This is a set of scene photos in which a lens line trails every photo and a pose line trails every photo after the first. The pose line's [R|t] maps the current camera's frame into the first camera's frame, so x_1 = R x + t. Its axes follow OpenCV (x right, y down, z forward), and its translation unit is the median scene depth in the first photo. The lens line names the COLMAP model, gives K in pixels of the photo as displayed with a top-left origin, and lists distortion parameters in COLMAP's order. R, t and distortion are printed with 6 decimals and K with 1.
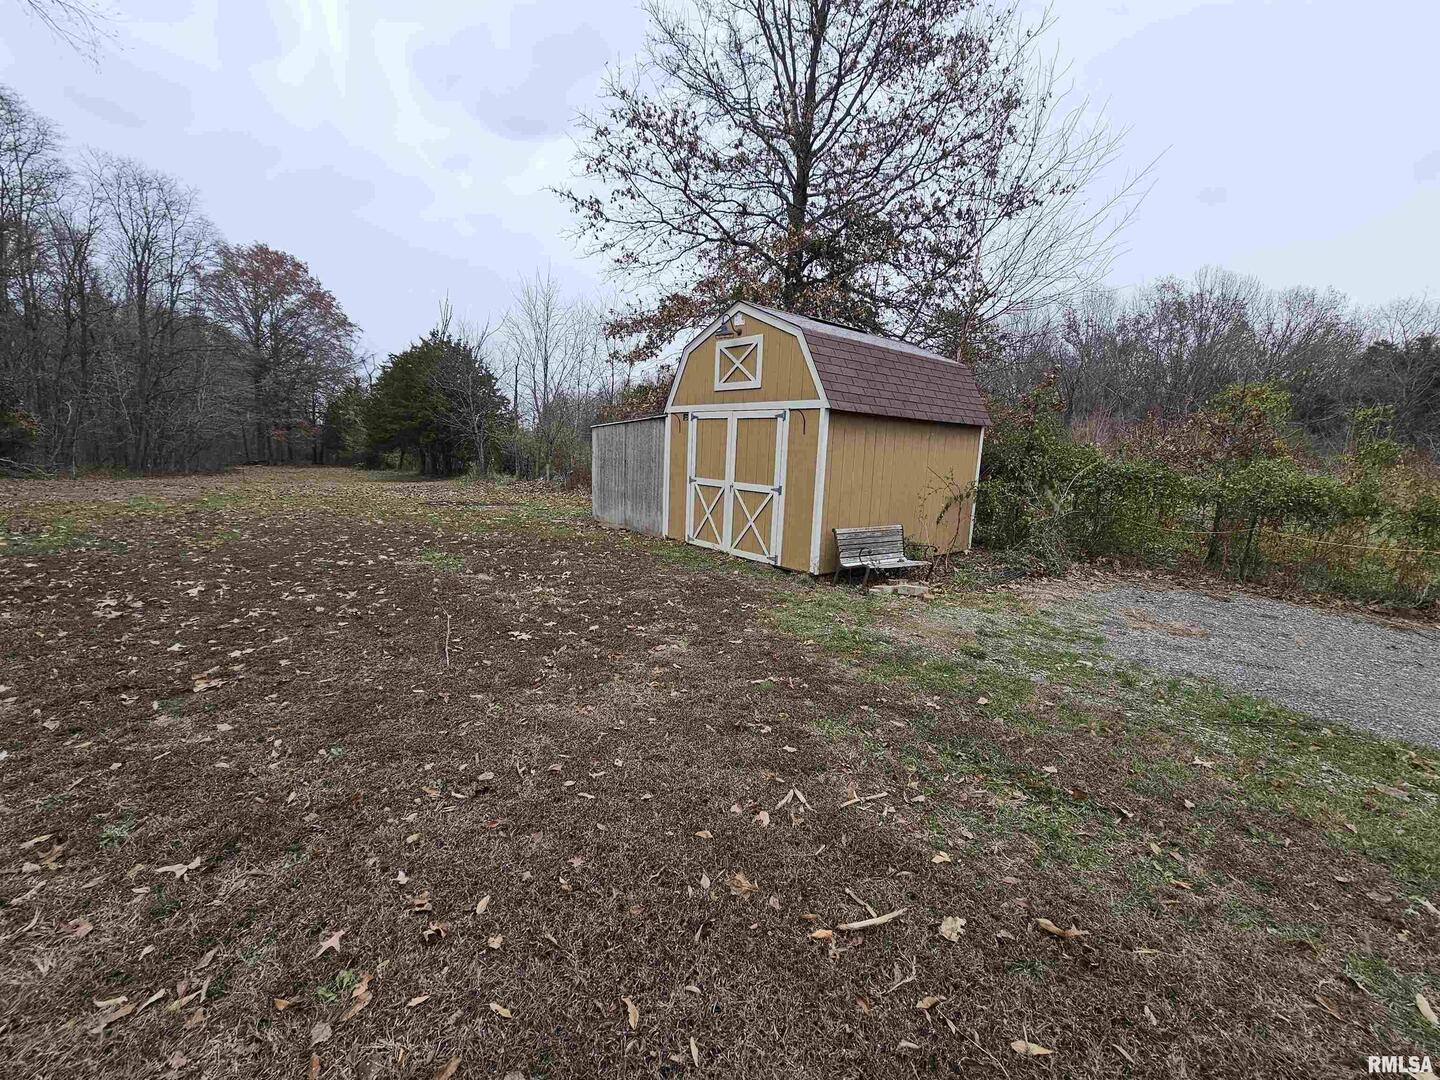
lens RADIAL K [[585.6, 0, 725.1], [0, 585.6, 547.6], [0, 0, 1]] dist [-0.000880, 0.001022]
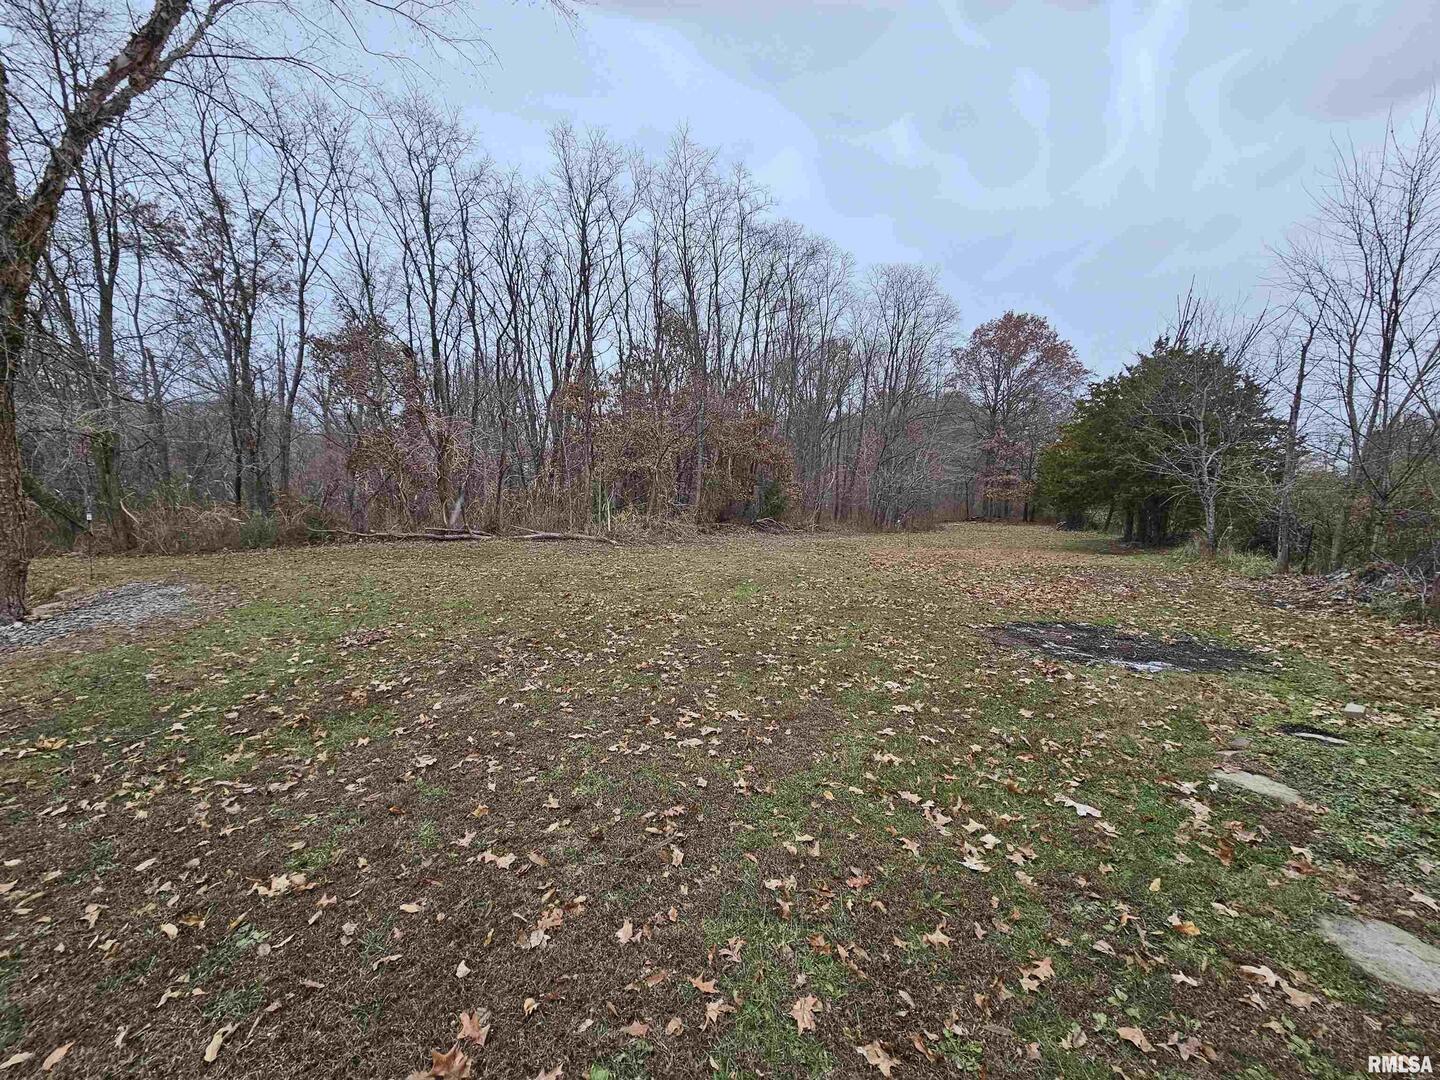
lens RADIAL K [[585.6, 0, 725.1], [0, 585.6, 547.6], [0, 0, 1]] dist [-0.000880, 0.001022]
pose [[0.432018, 0.056079, -0.900120, -0.073866], [-0.136872, 0.990581, -0.003977, -0.046976], [0.891418, 0.124920, 0.435625, 0.243269]]
